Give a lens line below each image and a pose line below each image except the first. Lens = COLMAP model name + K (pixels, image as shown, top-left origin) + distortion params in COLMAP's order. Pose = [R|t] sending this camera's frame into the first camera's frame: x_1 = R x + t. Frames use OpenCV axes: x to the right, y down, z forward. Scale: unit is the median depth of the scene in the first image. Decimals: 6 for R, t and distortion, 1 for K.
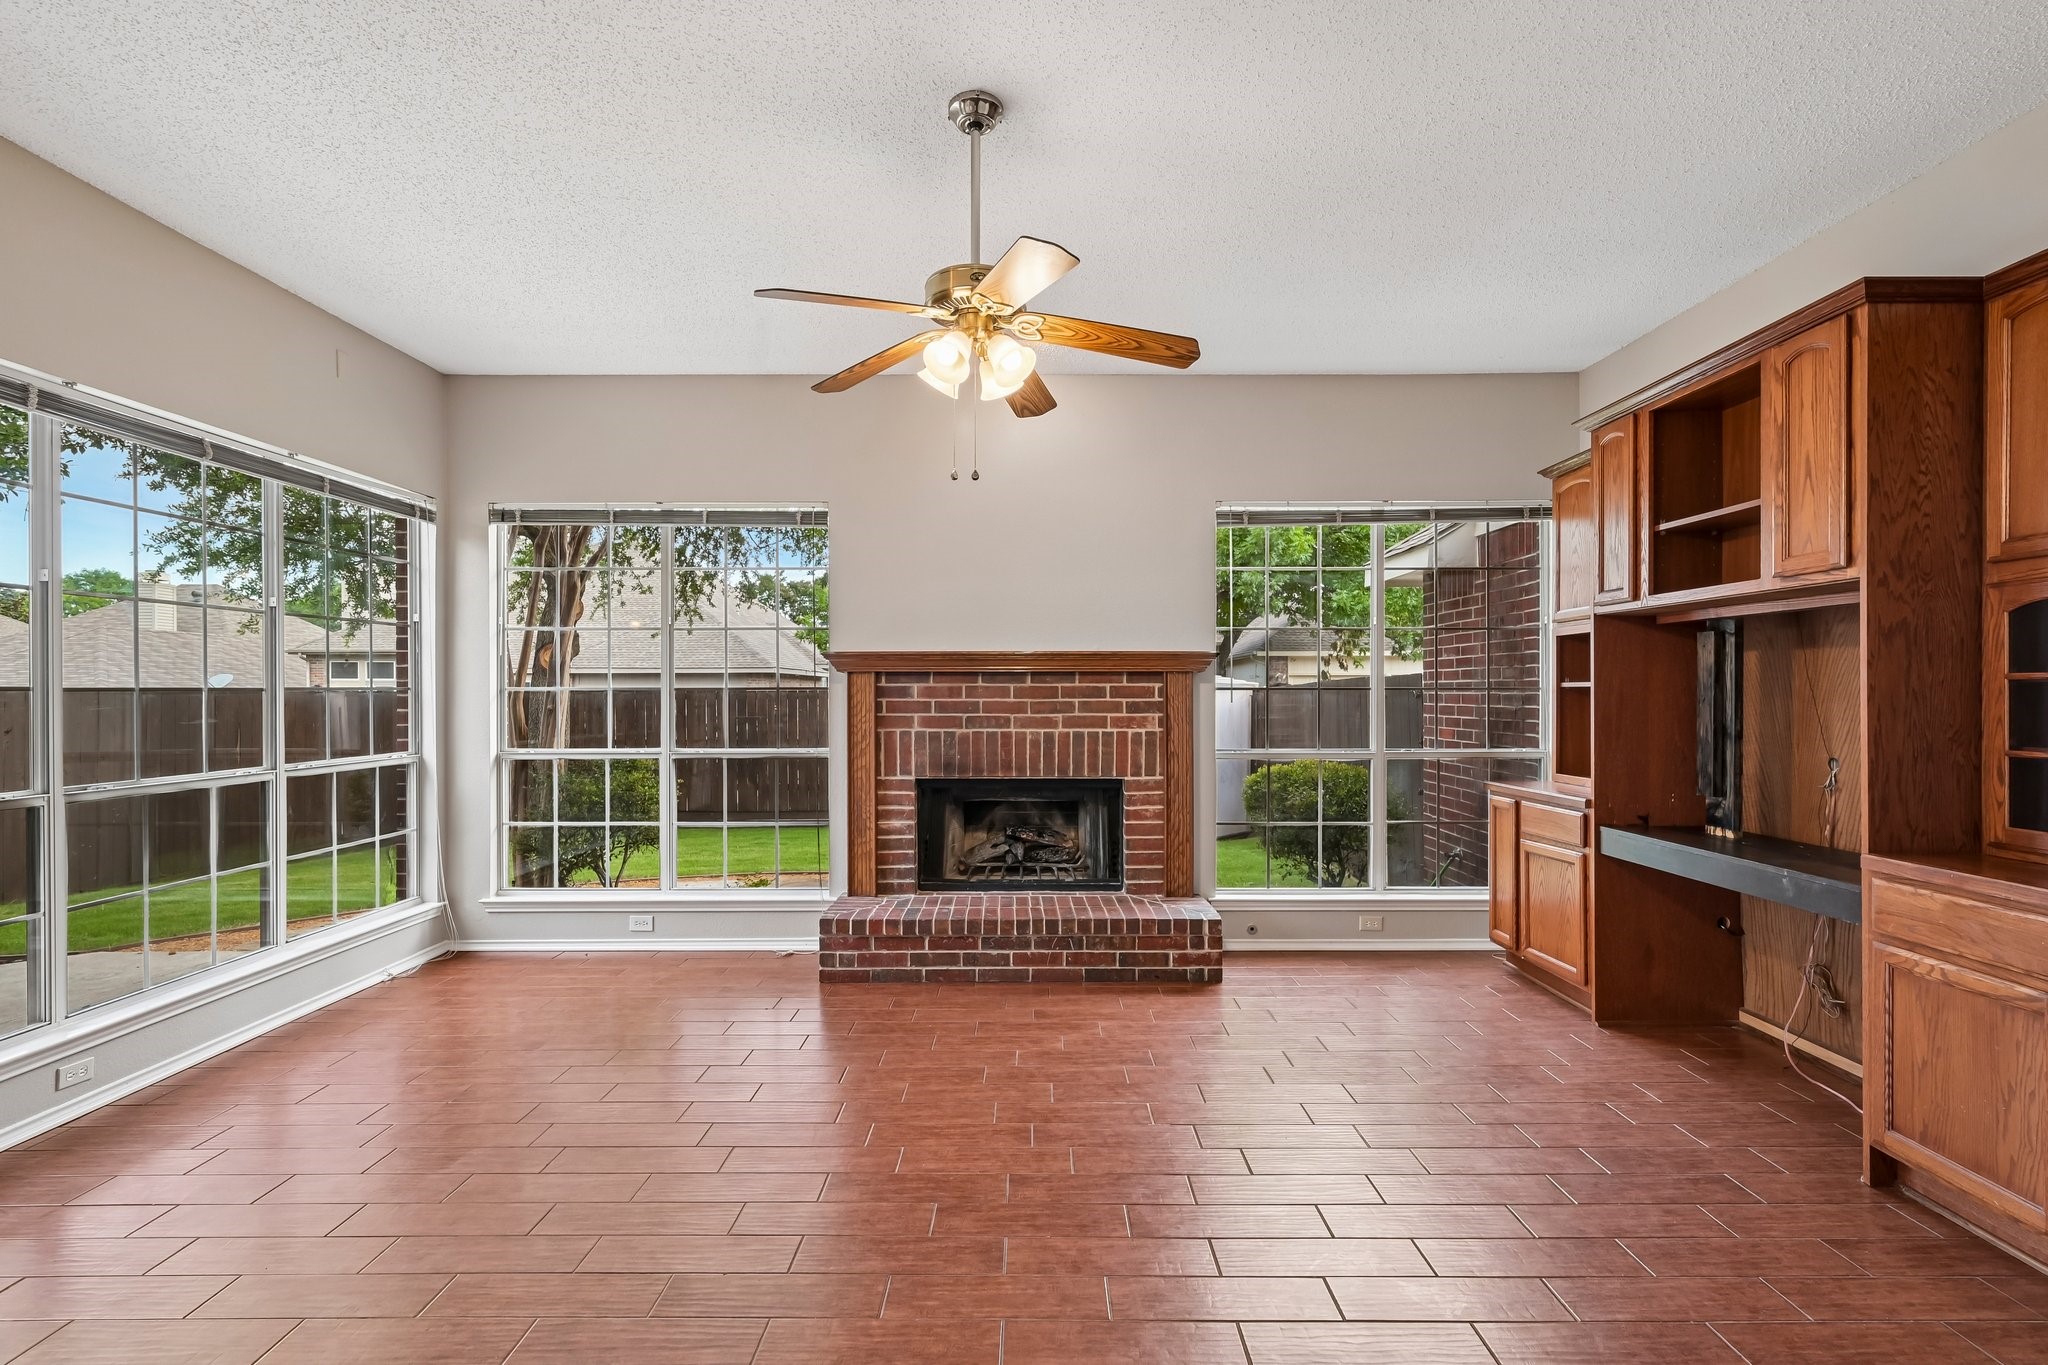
lens RADIAL K [[932.5, 0, 1023.5], [0, 932.5, 693.4], [0, 0, 1]] dist [0.001140, -0.000010]
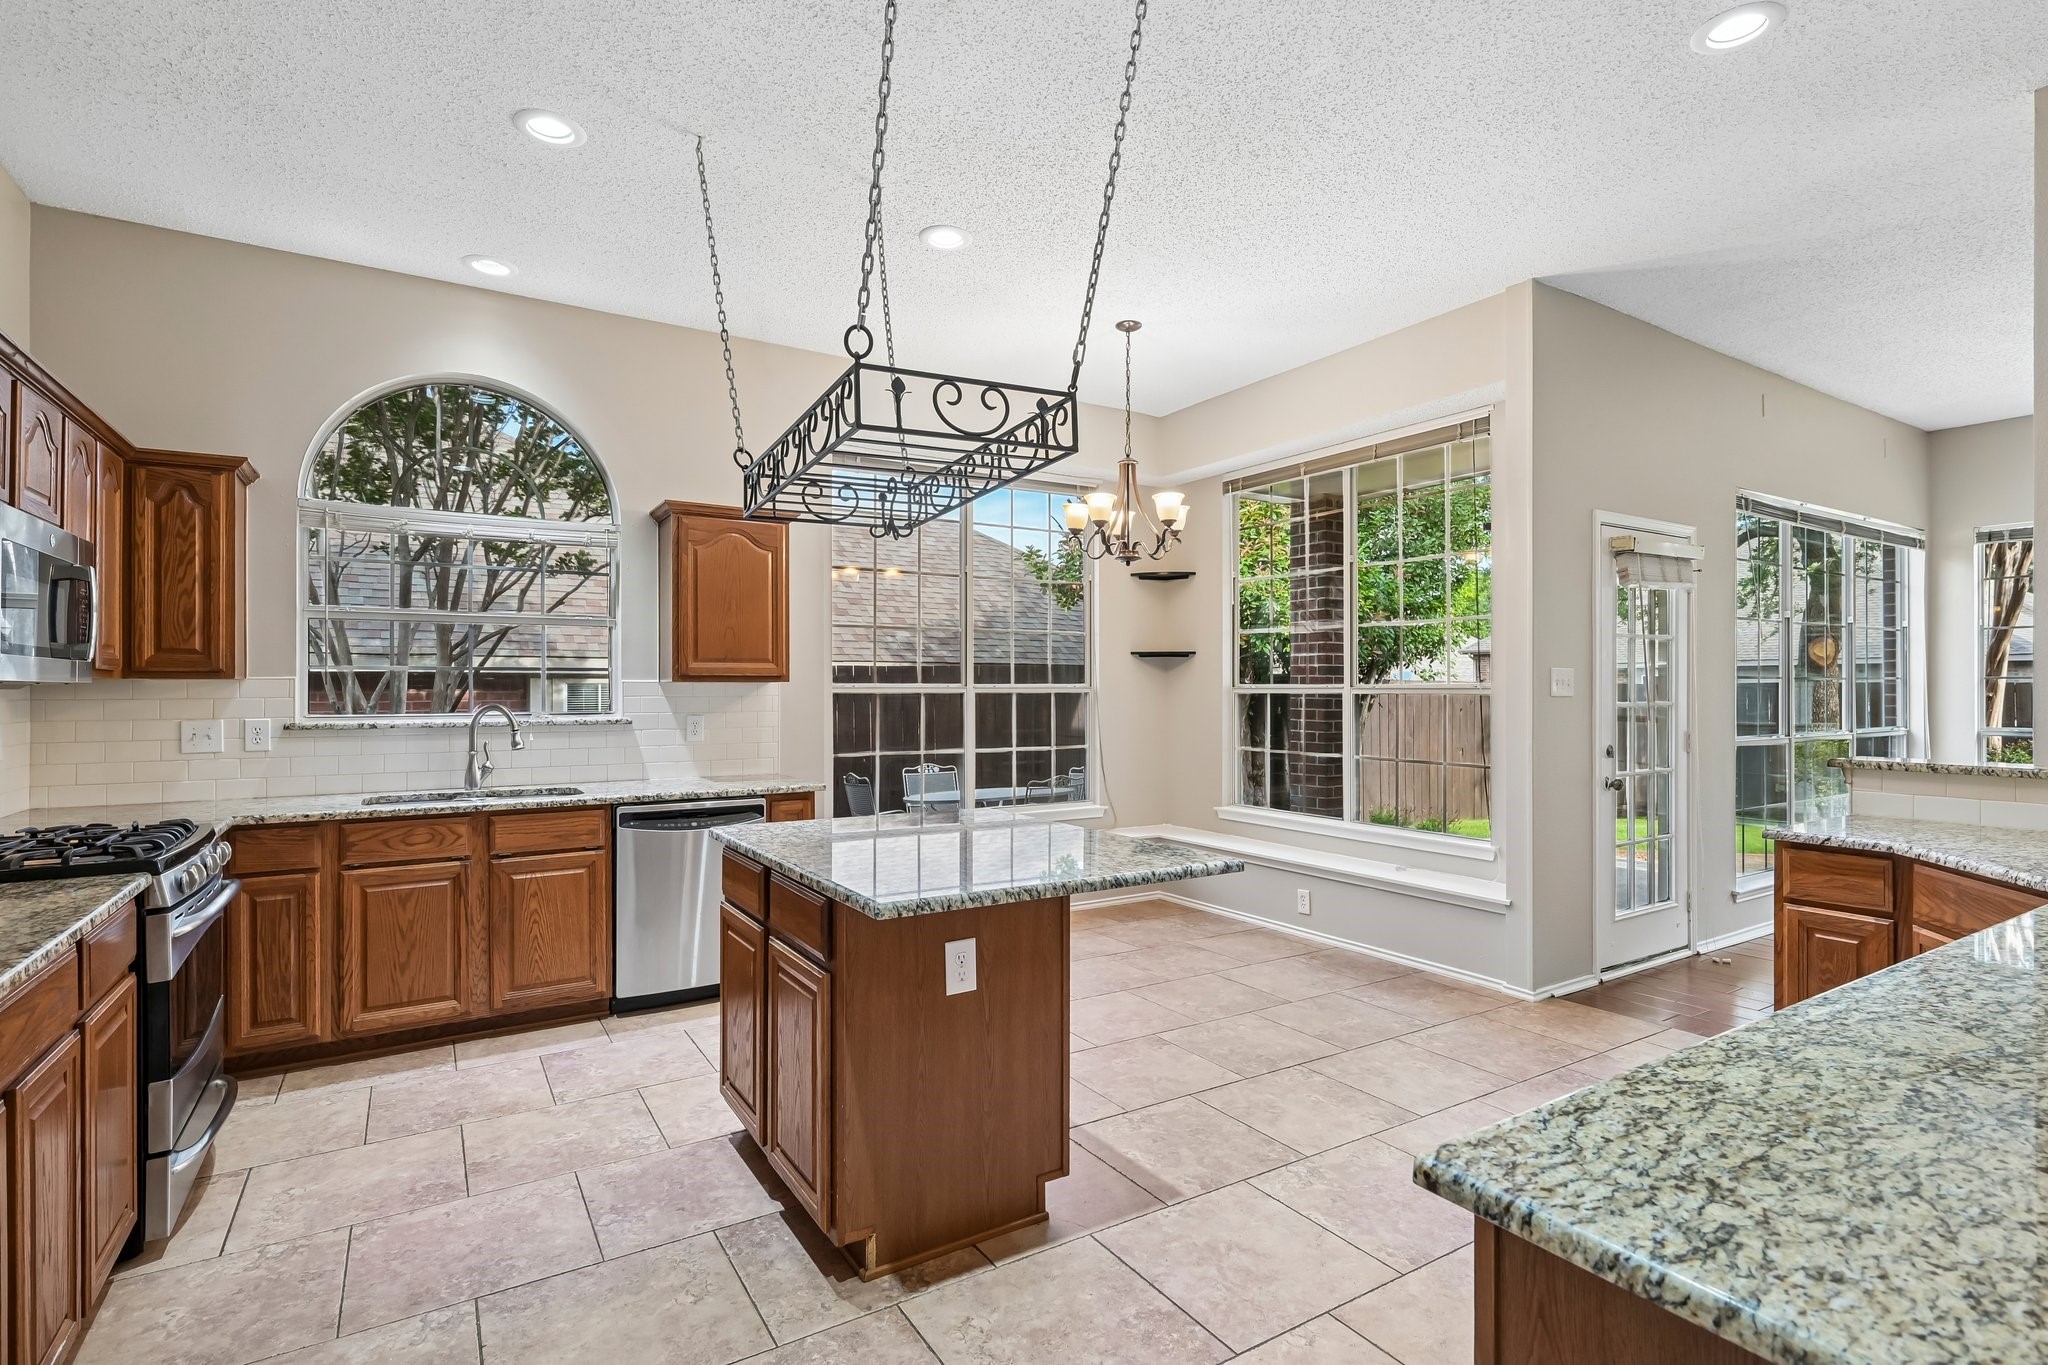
lens RADIAL K [[970.0, 0, 1028.4], [0, 970.0, 690.2], [0, 0, 1]] dist [0.001922, 0.000329]
pose [[0.532215, 0.003715, -0.846601, -0.148847], [-0.000941, 0.999992, 0.003797, 0.010479], [0.846609, -0.001224, 0.532214, -0.772430]]
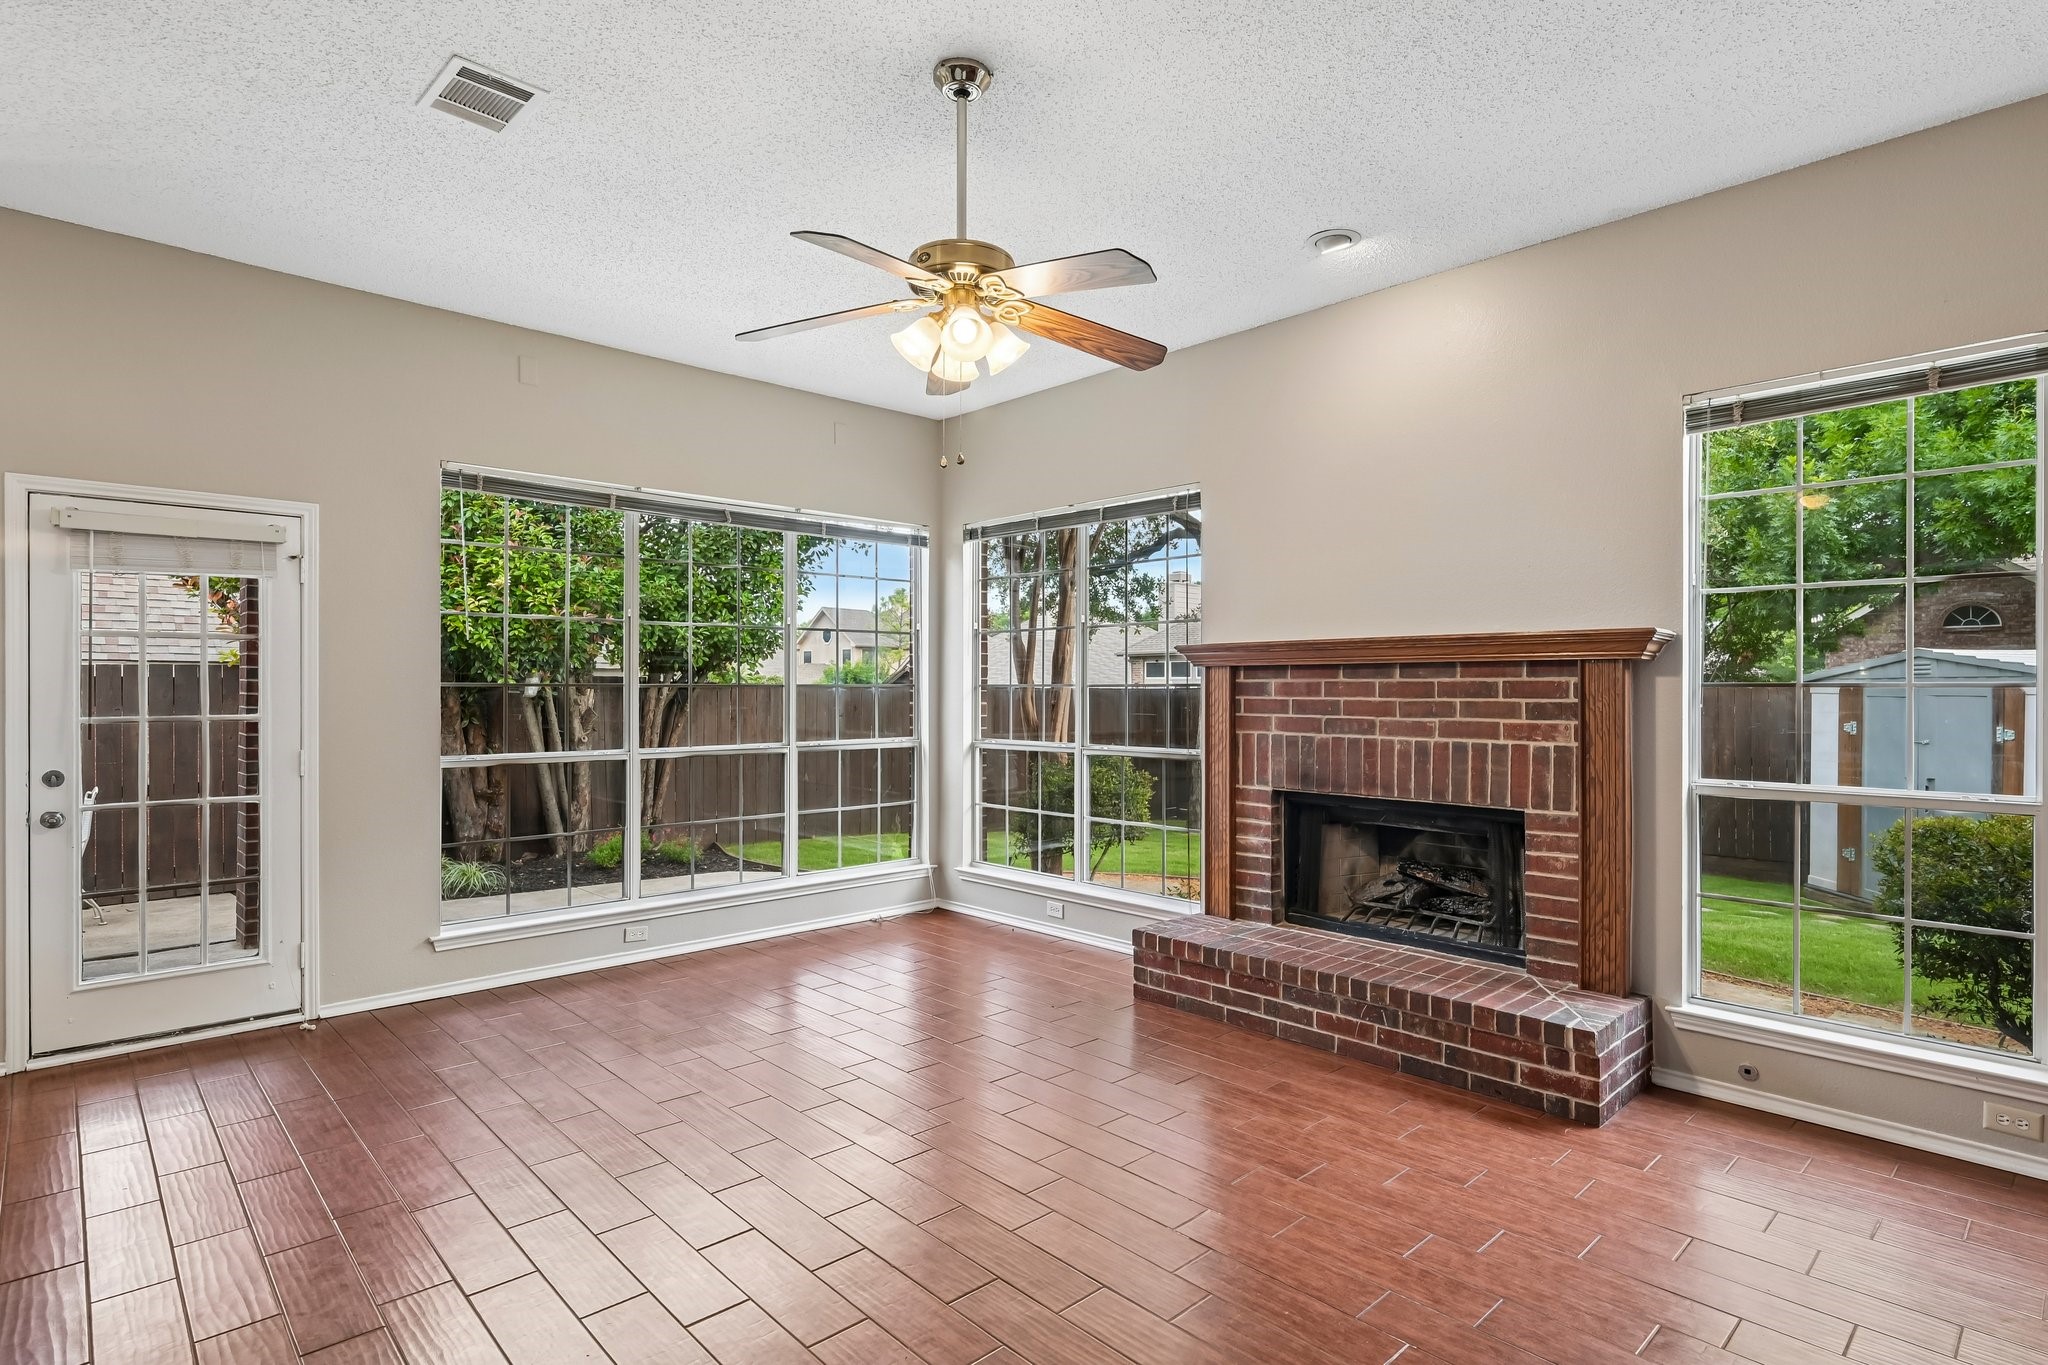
lens RADIAL K [[1036.5, 0, 1029.6], [0, 1036.5, 683.5], [0, 0, 1]] dist [-0.001824, 0.000069]
pose [[0.690204, -0.001770, -0.723612, 0.423457], [-0.004139, 0.999971, -0.006395, 0.000540], [0.723603, 0.007409, 0.690177, 0.180009]]
